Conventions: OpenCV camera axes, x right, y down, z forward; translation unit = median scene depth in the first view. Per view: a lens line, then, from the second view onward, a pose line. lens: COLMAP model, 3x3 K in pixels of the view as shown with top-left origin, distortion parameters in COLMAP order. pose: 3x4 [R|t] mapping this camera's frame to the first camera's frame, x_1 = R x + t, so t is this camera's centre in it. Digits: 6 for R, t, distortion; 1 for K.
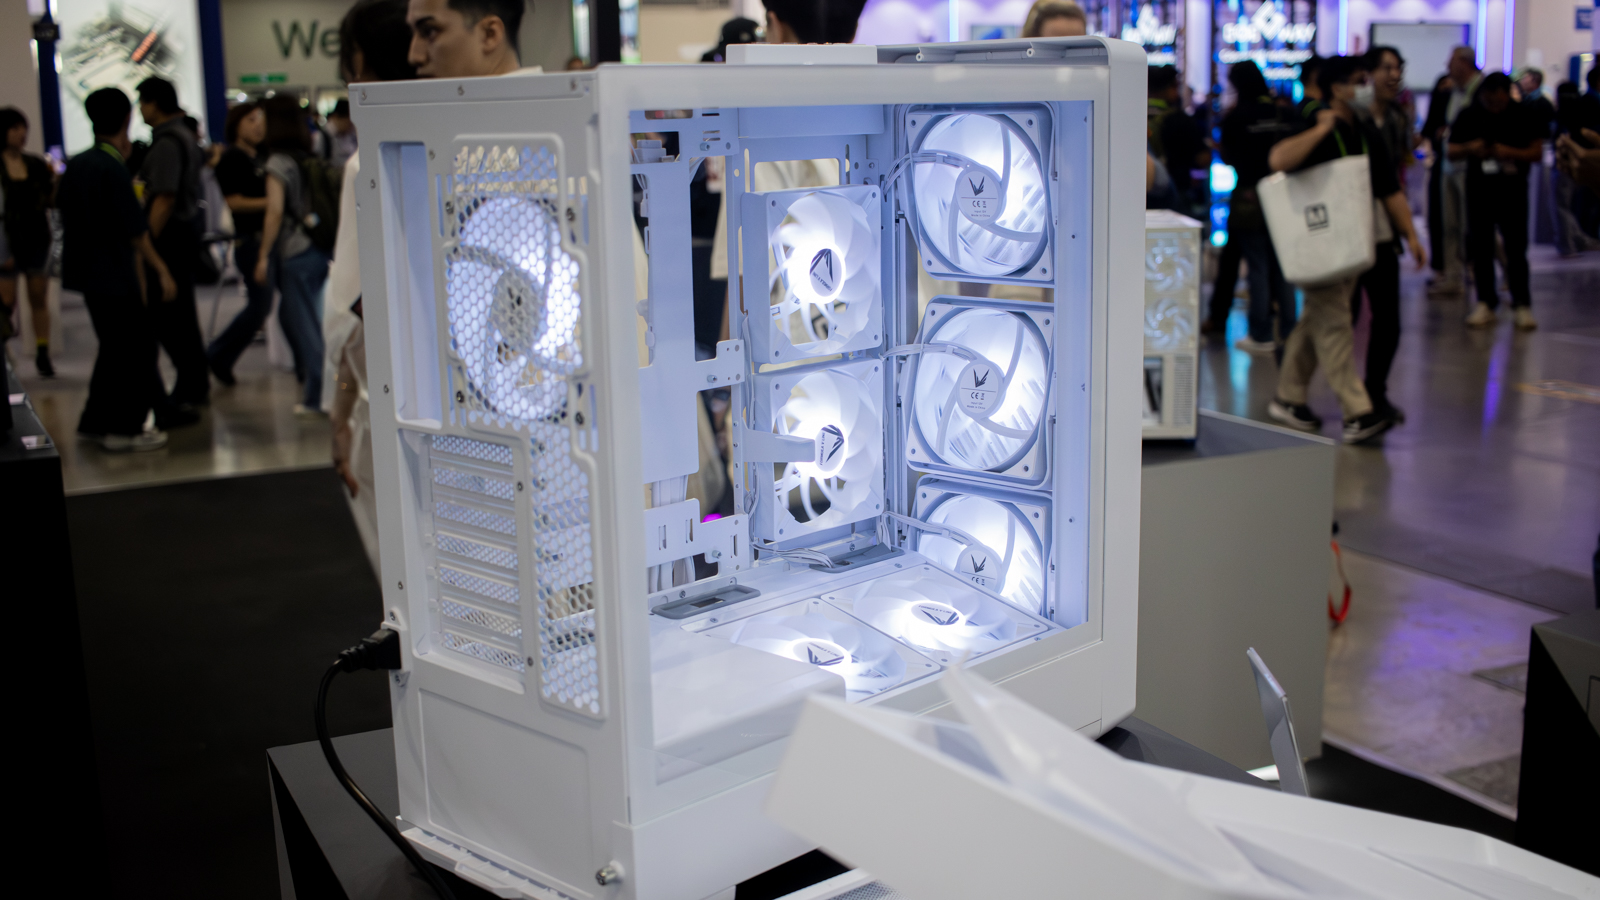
lens RADIAL K [[1780.3, 0, 800.0], [0, 1780.3, 450.0], [0, 0, 1]] dist [-0.097953, 0.000941]
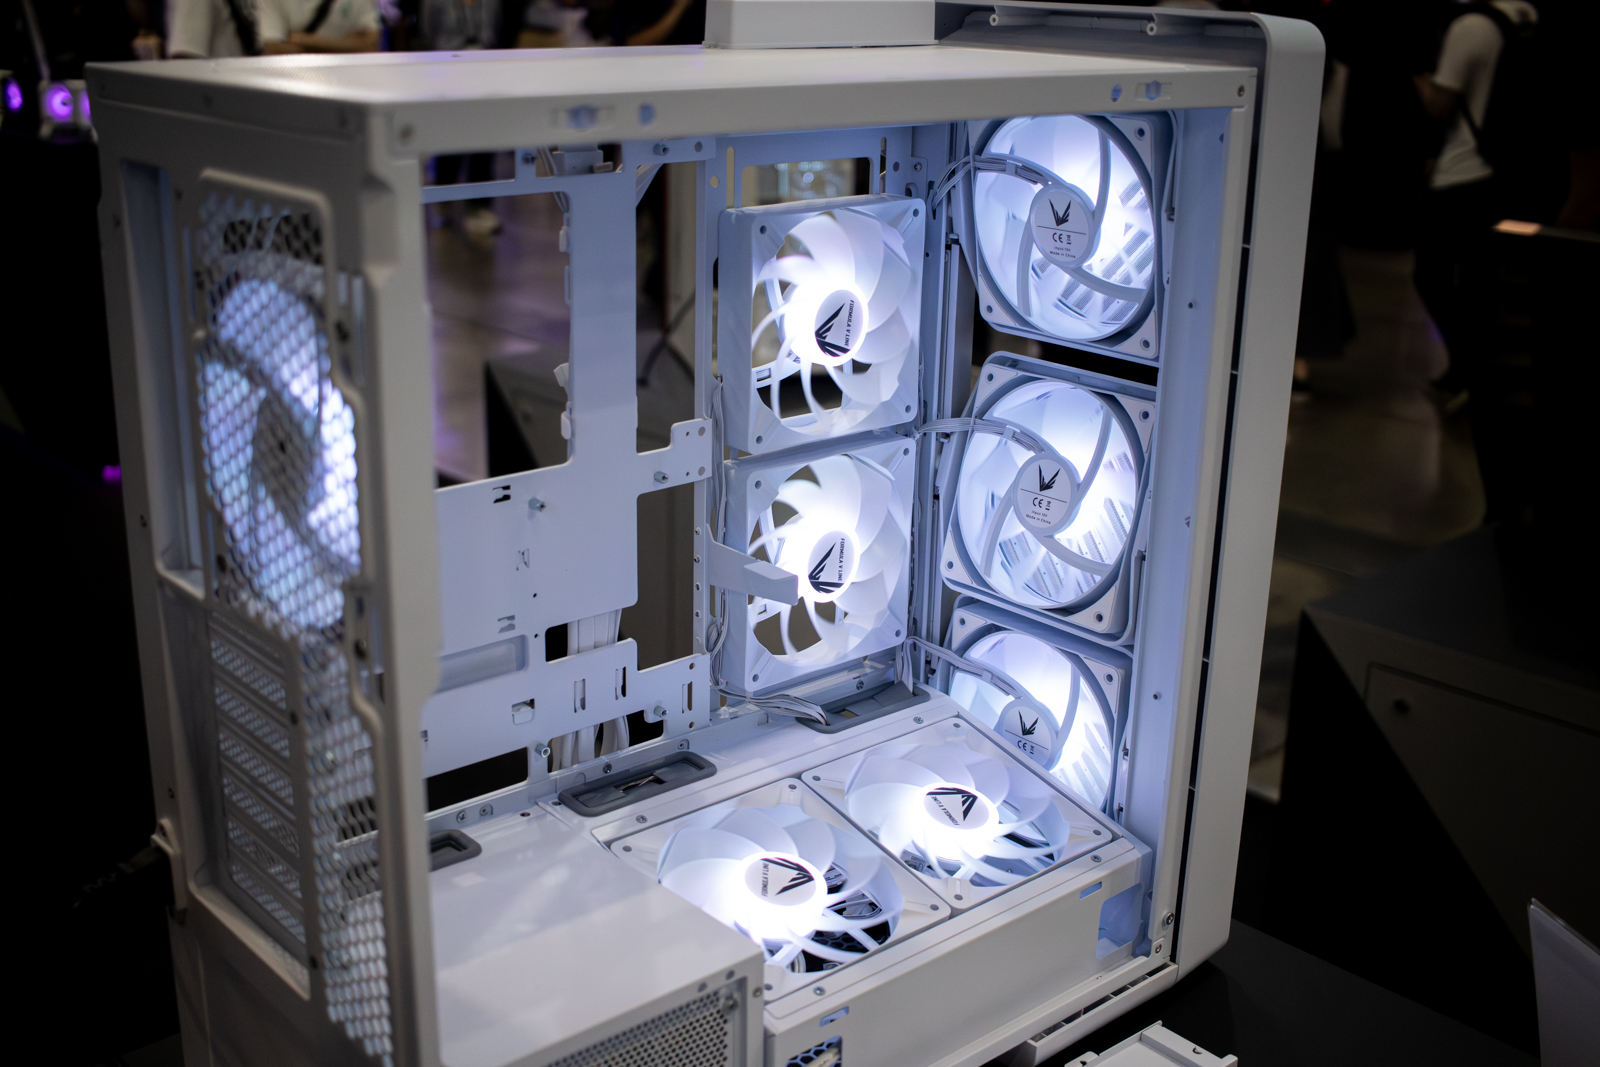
lens RADIAL K [[1811.2, 0, 820.5], [0, 1811.2, 532.8], [0, 0, 1]] dist [-0.104679, 0.000844]
pose [[0.996681, 0.064558, -0.049596, 0.048361], [-0.058136, 0.990885, 0.121518, -0.103537], [0.056989, -0.118231, 0.991349, 0.271902]]
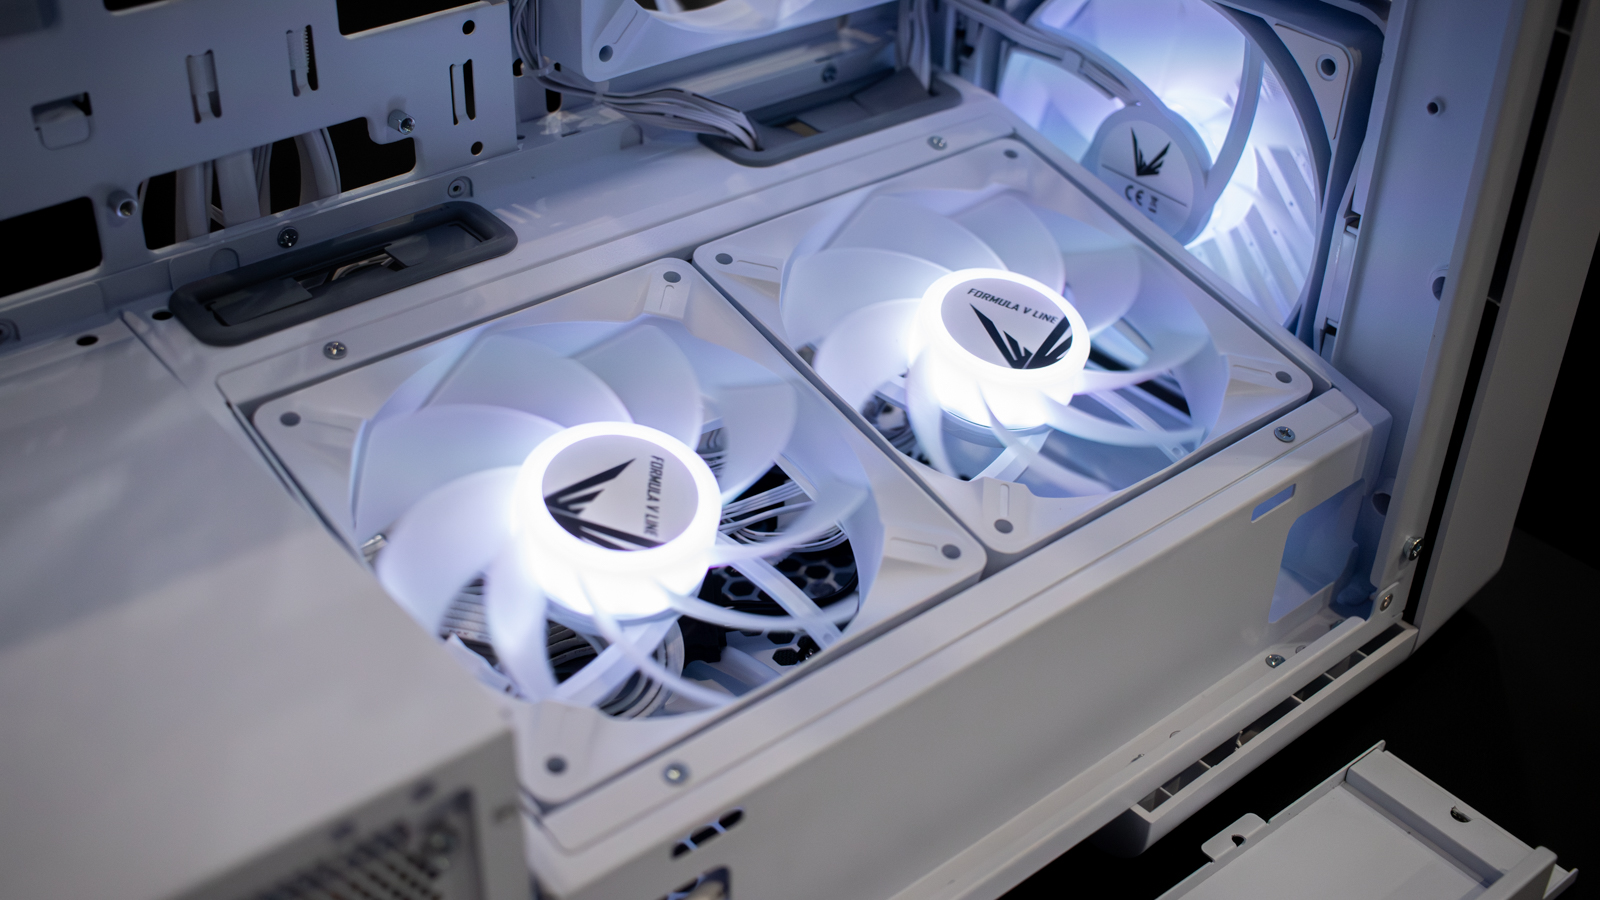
lens RADIAL K [[1793.7, 0, 802.9], [0, 1793.7, 411.0], [0, 0, 1]] dist [-0.110375, 0.003925]
pose [[0.993493, 0.094891, -0.062991, 0.057913], [-0.064643, 0.925136, 0.374093, -0.024358], [0.093773, -0.367586, 0.925250, 0.638214]]
